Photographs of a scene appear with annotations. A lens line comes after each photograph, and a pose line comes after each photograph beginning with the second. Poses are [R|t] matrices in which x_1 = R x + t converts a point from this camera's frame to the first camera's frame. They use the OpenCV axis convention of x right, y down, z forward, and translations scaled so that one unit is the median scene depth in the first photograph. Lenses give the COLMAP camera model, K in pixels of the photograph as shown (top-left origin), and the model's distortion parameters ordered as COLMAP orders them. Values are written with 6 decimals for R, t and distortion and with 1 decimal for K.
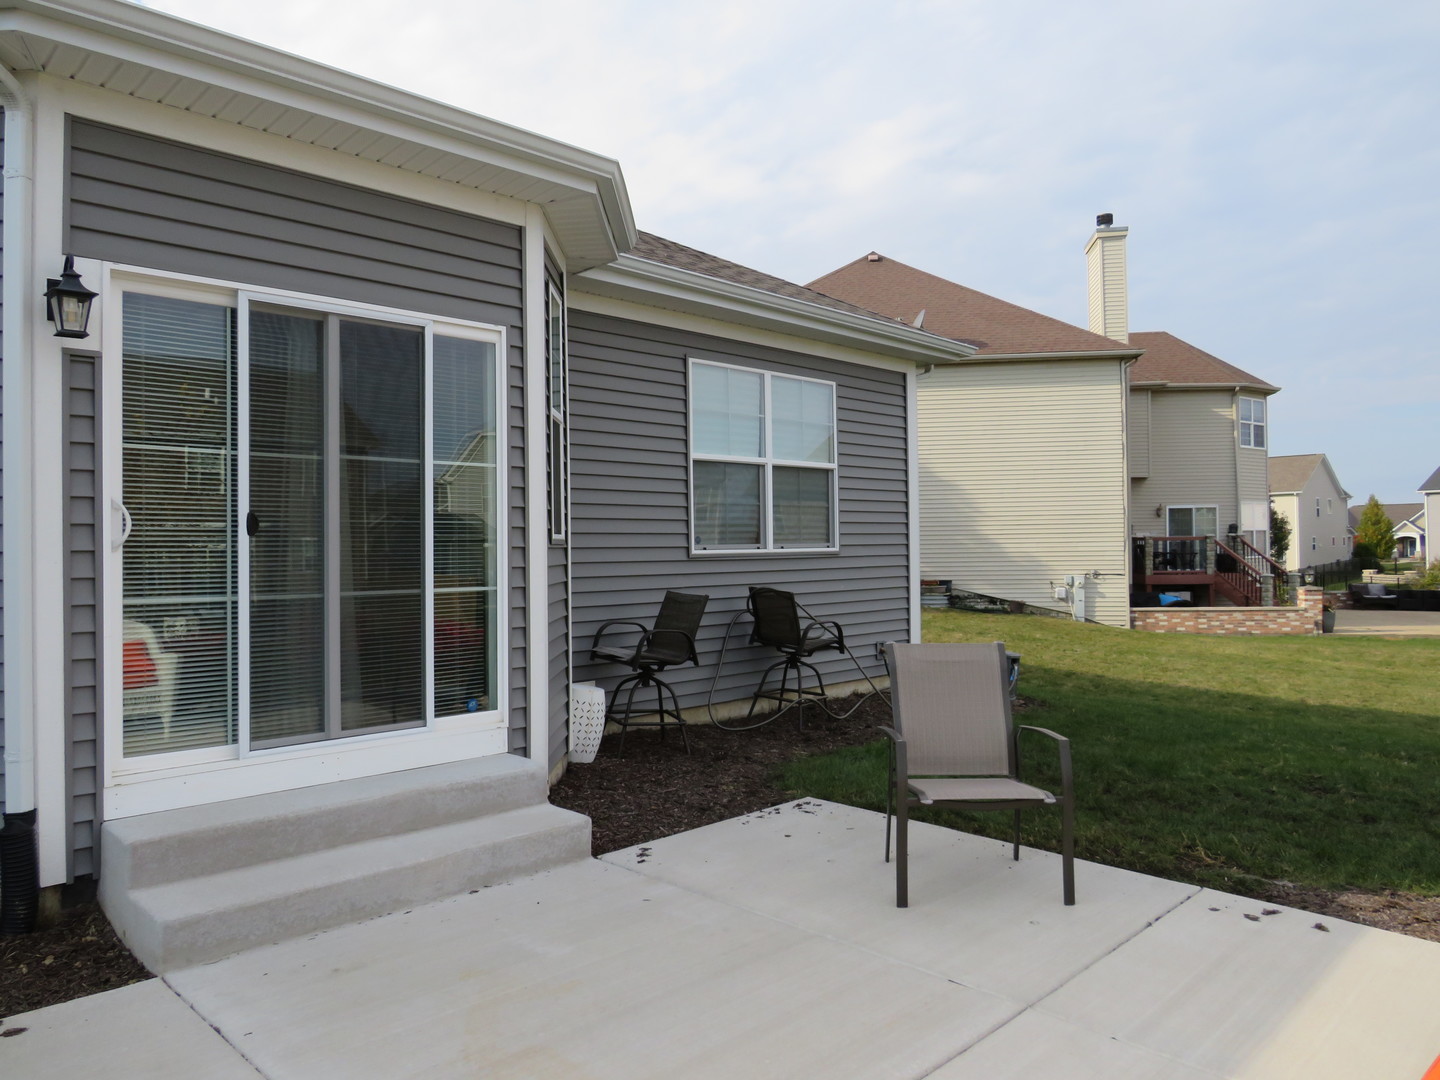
lens RADIAL K [[1028.0, 0, 719.3], [0, 1028.0, 549.3], [0, 0, 1]] dist [-0.029739, -0.002665]
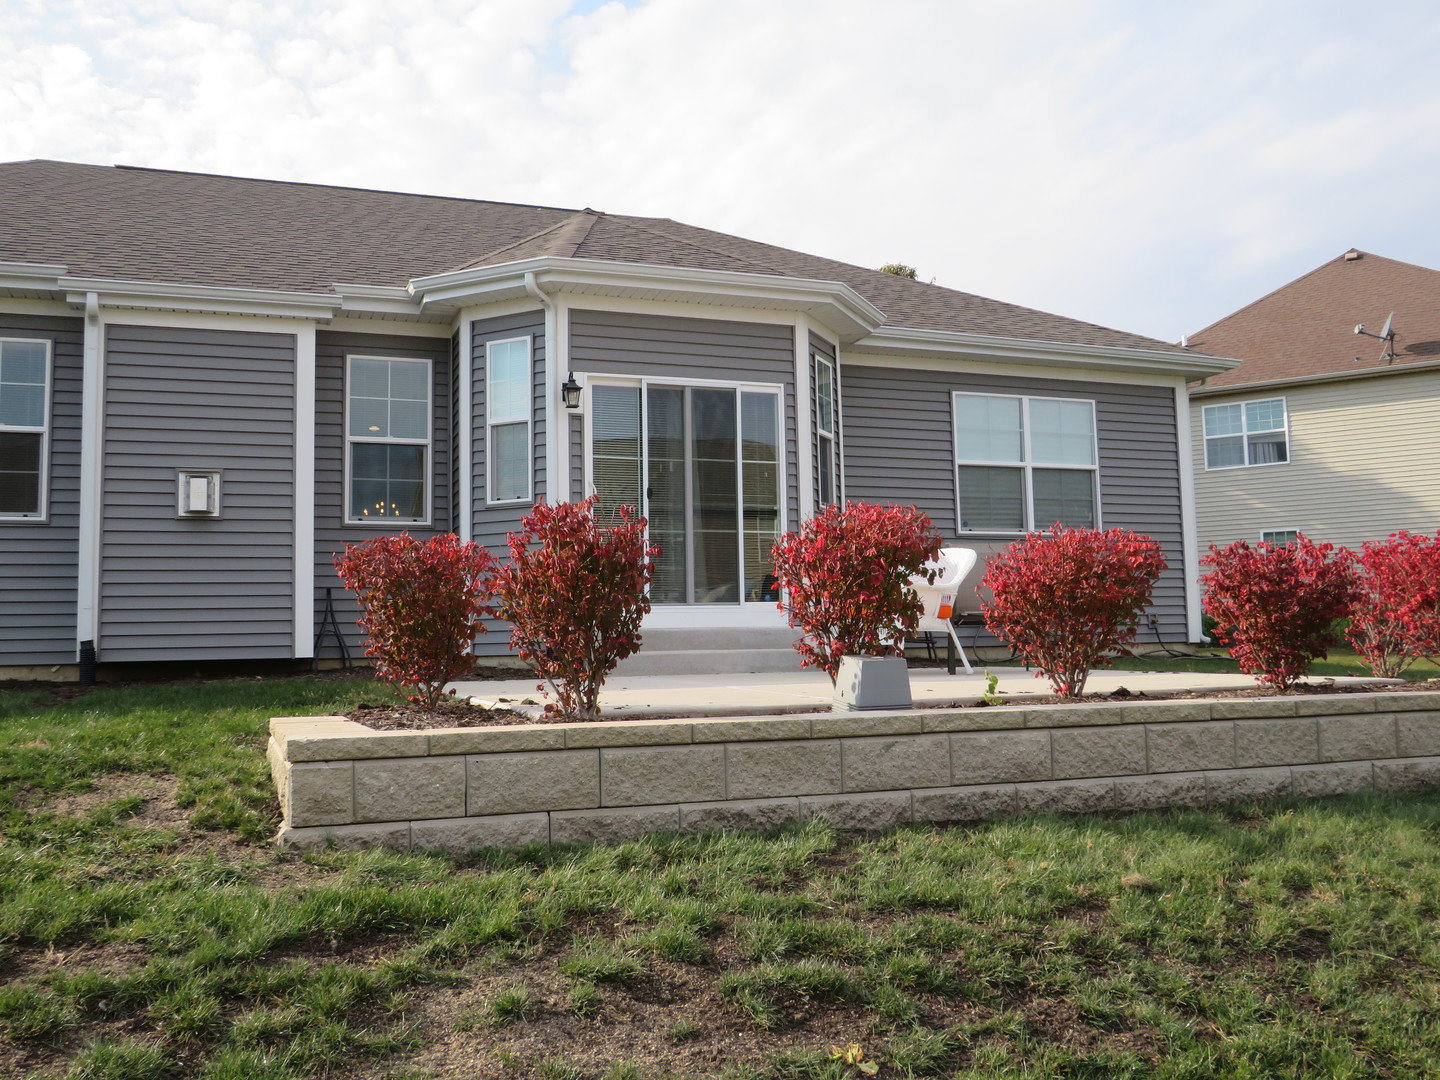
lens RADIAL K [[1219.5, 0, 717.5], [0, 1219.5, 534.8], [0, 0, 1]] dist [-0.085469, 0.004579]
pose [[0.913459, -0.045049, -0.404429, 0.497053], [0.012438, 0.996480, -0.082903, 0.202835], [0.406740, 0.070698, 0.910804, -0.886987]]
